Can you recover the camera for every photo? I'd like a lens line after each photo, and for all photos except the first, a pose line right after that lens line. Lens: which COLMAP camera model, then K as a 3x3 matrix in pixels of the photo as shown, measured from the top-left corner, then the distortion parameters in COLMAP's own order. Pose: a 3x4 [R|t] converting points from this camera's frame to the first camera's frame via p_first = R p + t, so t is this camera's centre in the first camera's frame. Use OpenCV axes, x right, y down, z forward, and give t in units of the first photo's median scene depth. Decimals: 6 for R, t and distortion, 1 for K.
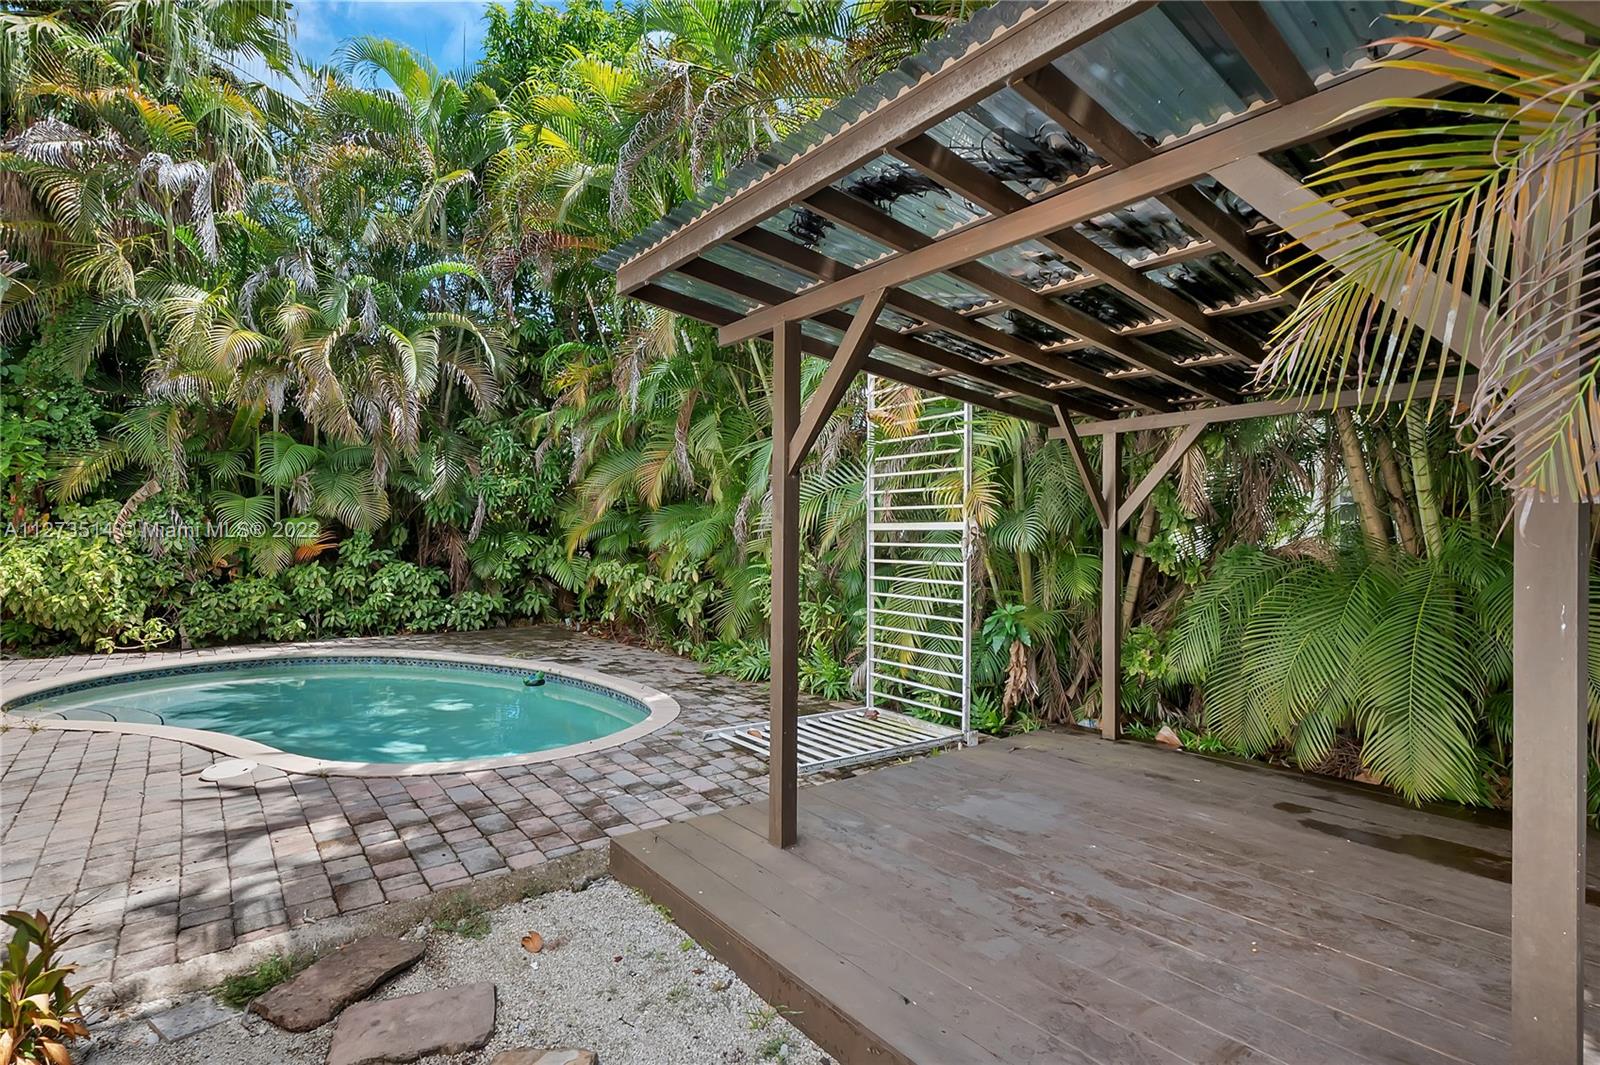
lens RADIAL K [[715.6, 0, 792.4], [0, 715.6, 528.5], [0, 0, 1]] dist [0.001785, -0.002778]
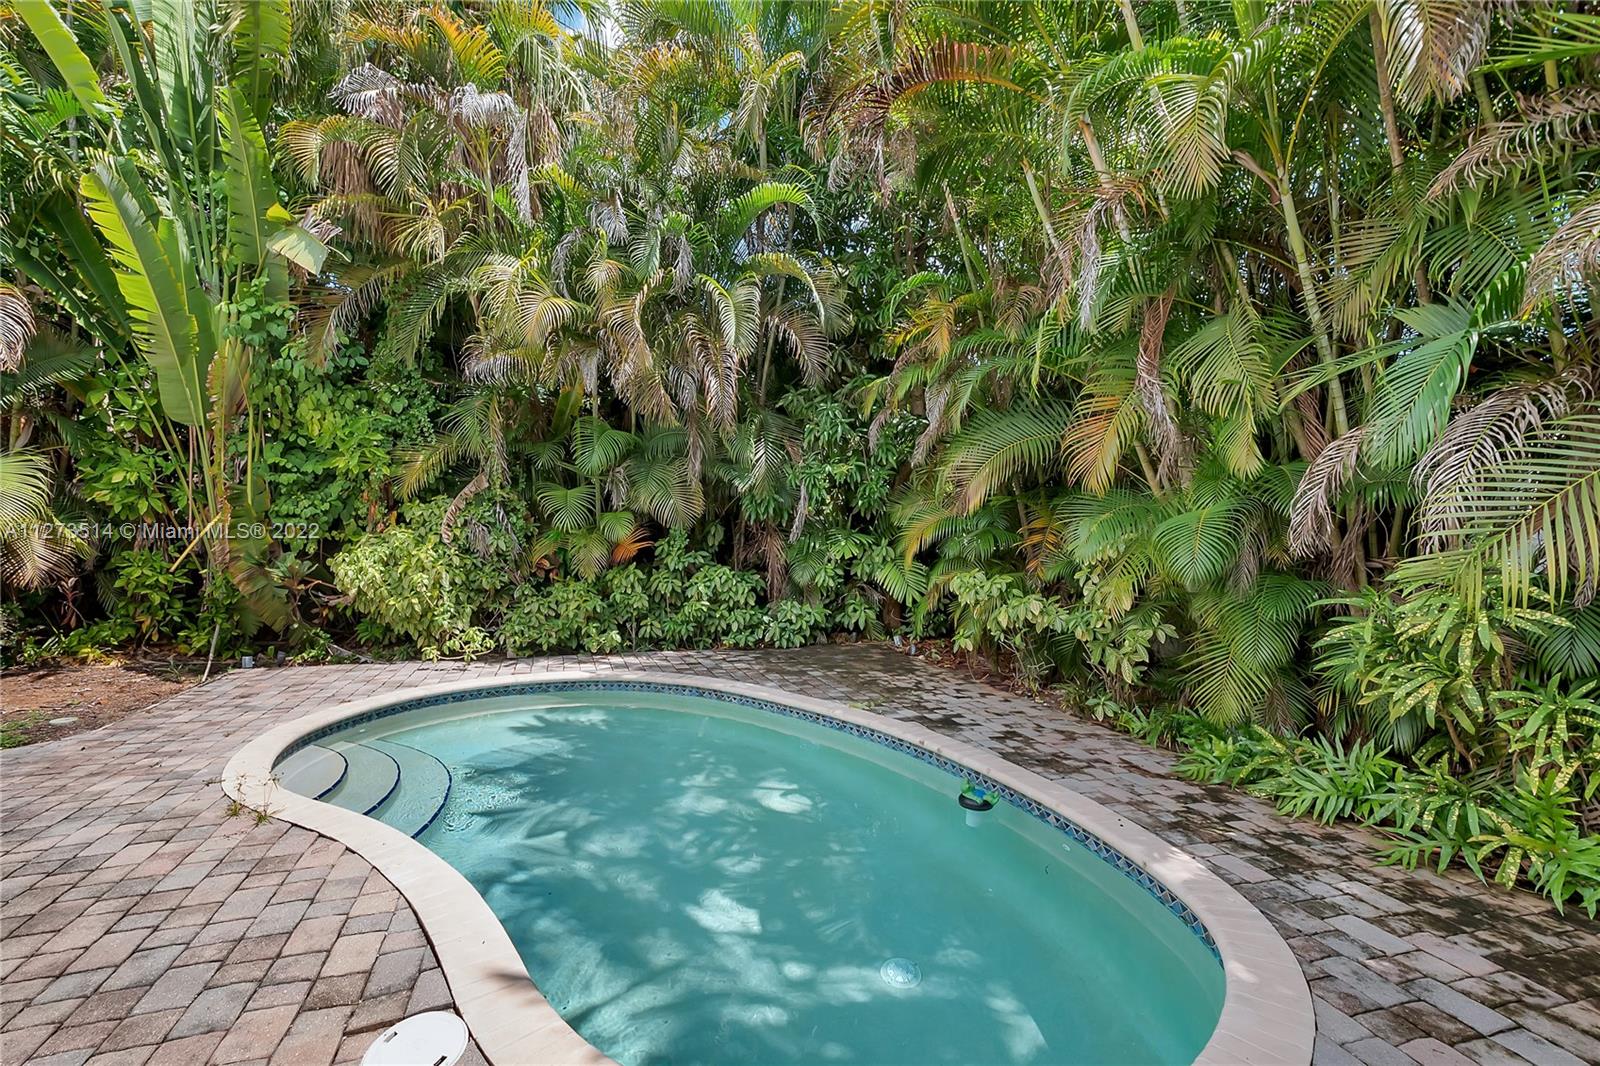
lens RADIAL K [[715.6, 0, 806.0], [0, 715.6, 530.6], [0, 0, 1]] dist [0.001785, -0.002778]
pose [[0.932009, 0.002140, -0.362430, -0.160610], [0.000741, 0.999969, 0.007810, -0.001654], [0.362435, -0.007548, 0.931978, 0.281766]]
